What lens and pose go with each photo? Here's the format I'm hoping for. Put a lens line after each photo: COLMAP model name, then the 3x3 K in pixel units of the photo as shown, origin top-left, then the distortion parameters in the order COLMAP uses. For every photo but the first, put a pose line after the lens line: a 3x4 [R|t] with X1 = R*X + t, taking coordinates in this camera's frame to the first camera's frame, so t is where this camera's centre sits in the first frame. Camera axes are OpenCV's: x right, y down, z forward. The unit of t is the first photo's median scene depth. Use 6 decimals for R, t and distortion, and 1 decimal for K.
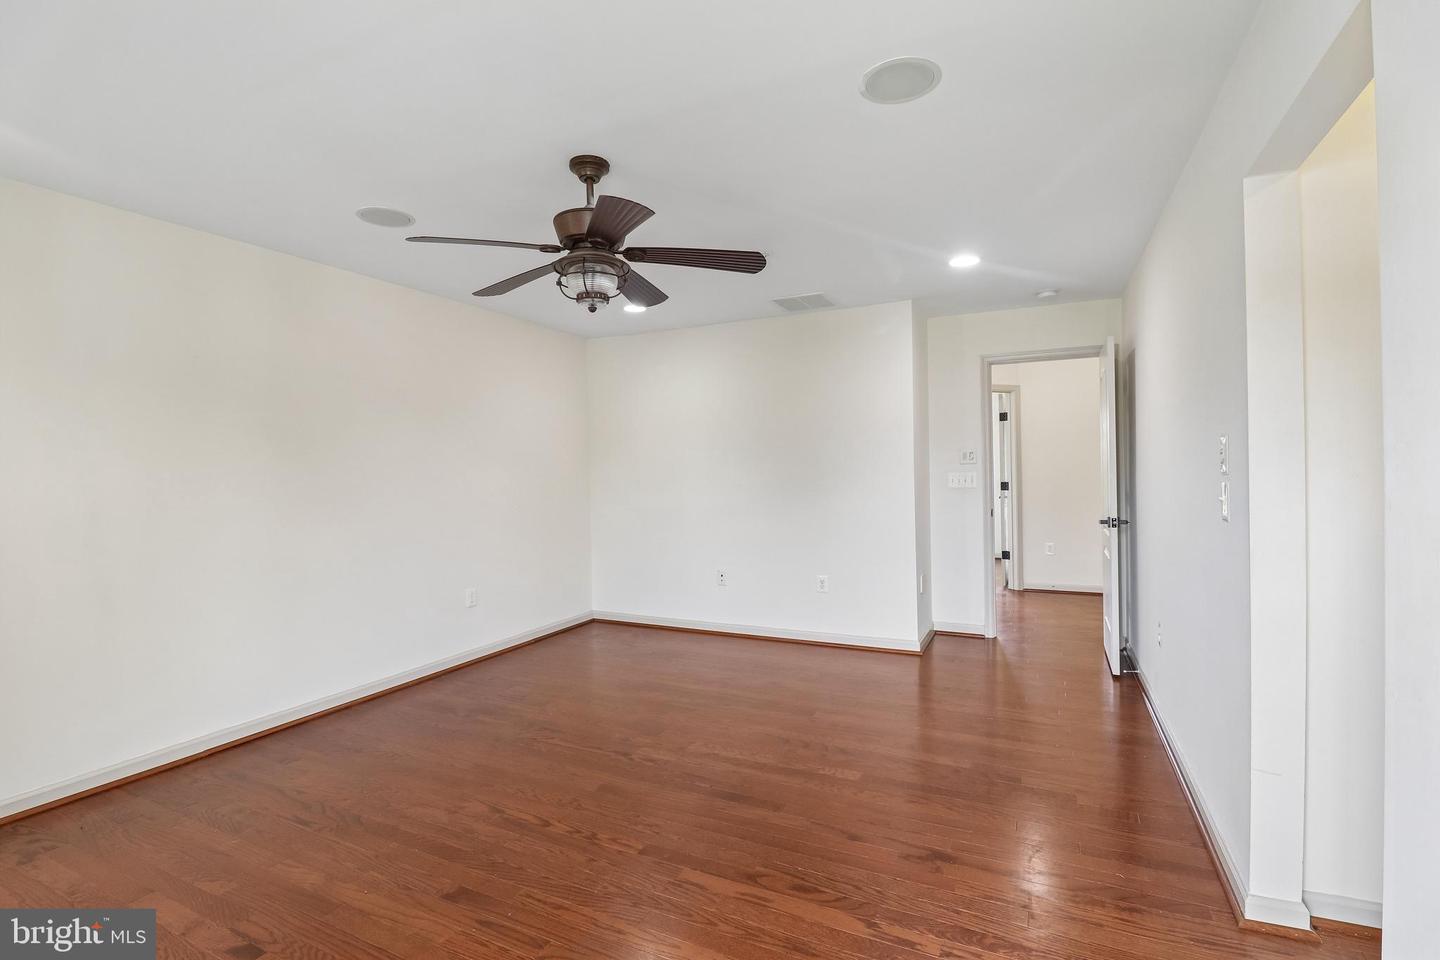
lens RADIAL K [[663.5, 0, 715.1], [0, 663.5, 475.1], [0, 0, 1]] dist [0.000401, -0.016350]
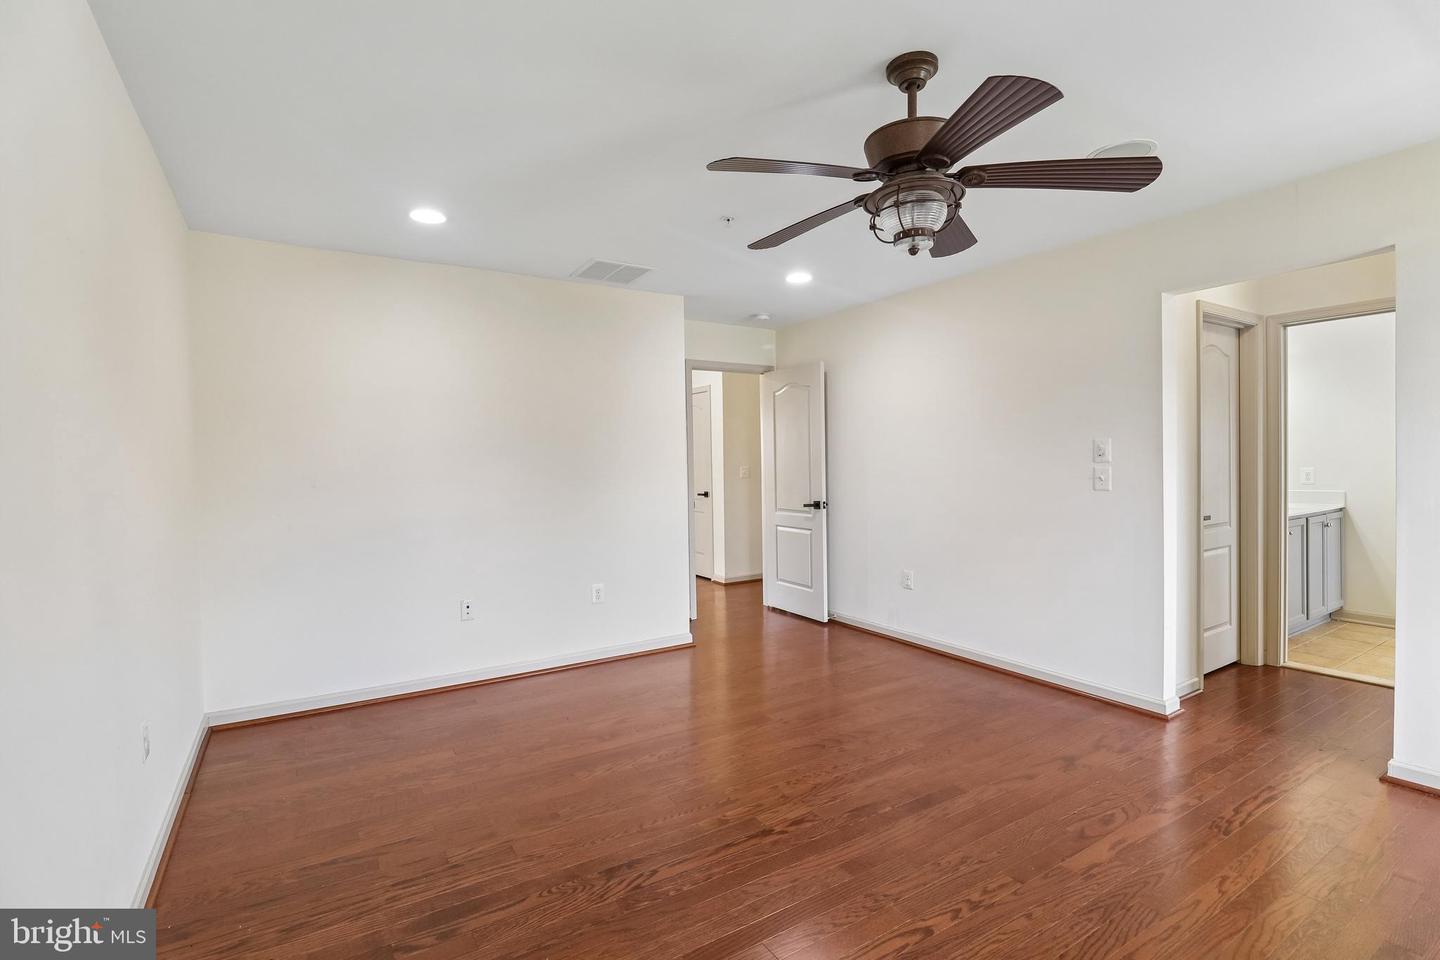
lens RADIAL K [[663.5, 0, 715.1], [0, 663.5, 475.1], [0, 0, 1]] dist [0.000401, -0.016350]
pose [[0.538069, -0.008166, 0.842861, -0.803975], [0.009742, 0.999947, 0.003469, 0.006532], [-0.842845, 0.006345, 0.538119, 0.635483]]
